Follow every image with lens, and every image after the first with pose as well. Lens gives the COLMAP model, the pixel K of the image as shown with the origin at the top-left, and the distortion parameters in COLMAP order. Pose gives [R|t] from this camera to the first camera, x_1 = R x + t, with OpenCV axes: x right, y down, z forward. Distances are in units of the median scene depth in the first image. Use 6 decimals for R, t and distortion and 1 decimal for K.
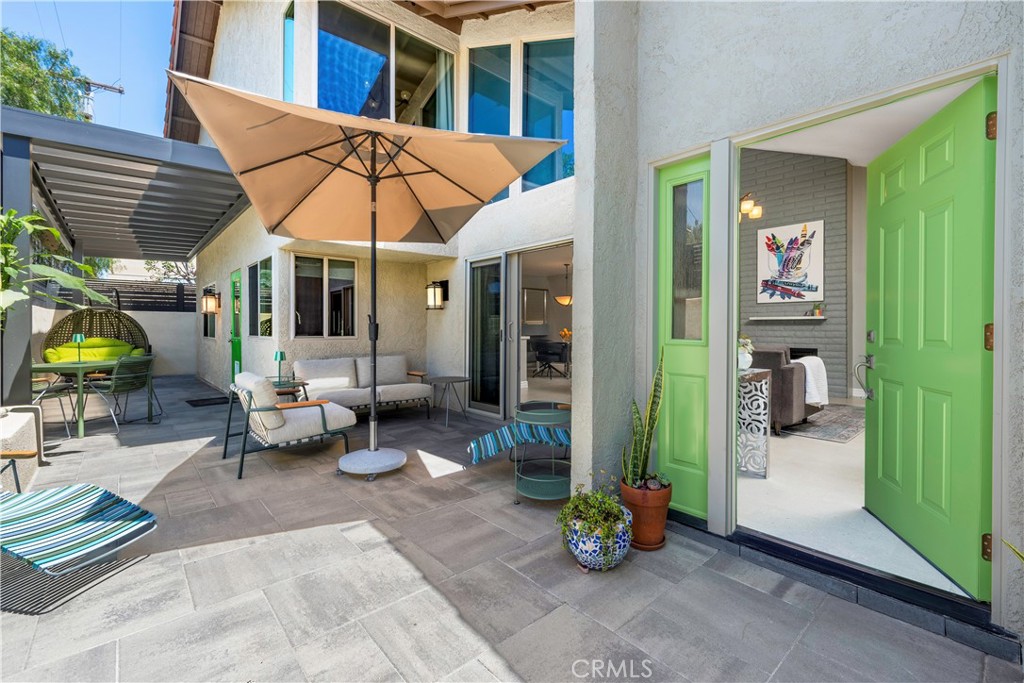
lens RADIAL K [[438.0, 0, 510.6], [0, 438.0, 331.1], [0, 0, 1]] dist [0.001327, 0.000523]
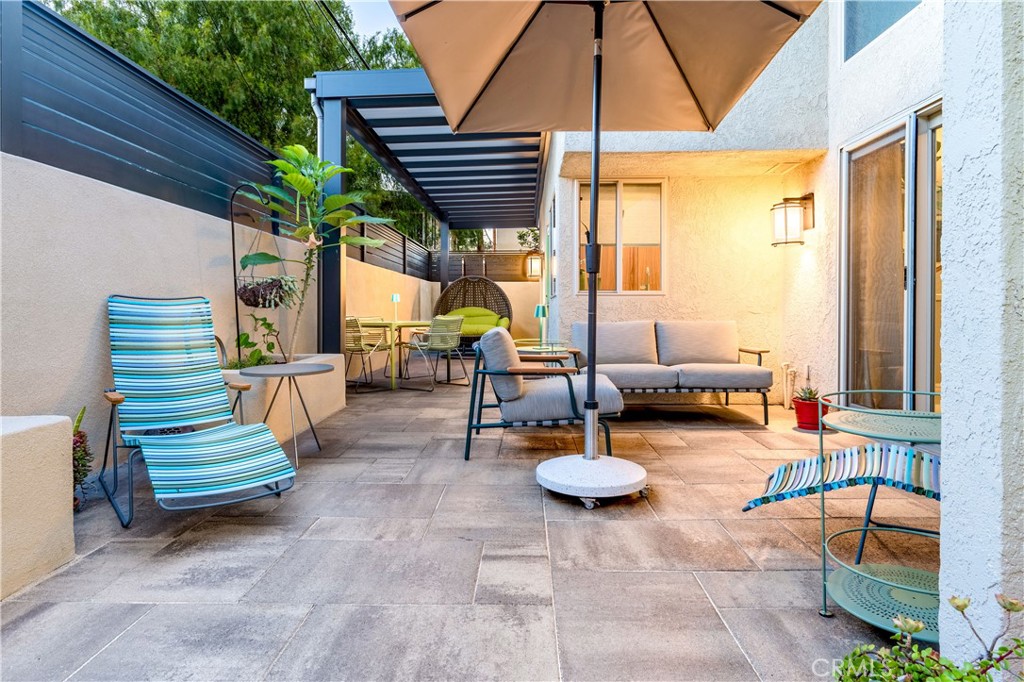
lens RADIAL K [[572.6, 0, 525.2], [0, 572.6, 317.4], [0, 0, 1]] dist [0.000877, 0.000162]
pose [[0.741543, 0.009724, -0.670834, 0.183446], [-0.001729, 0.999919, 0.012583, 0.087017], [0.670903, -0.008171, 0.741500, 0.380433]]
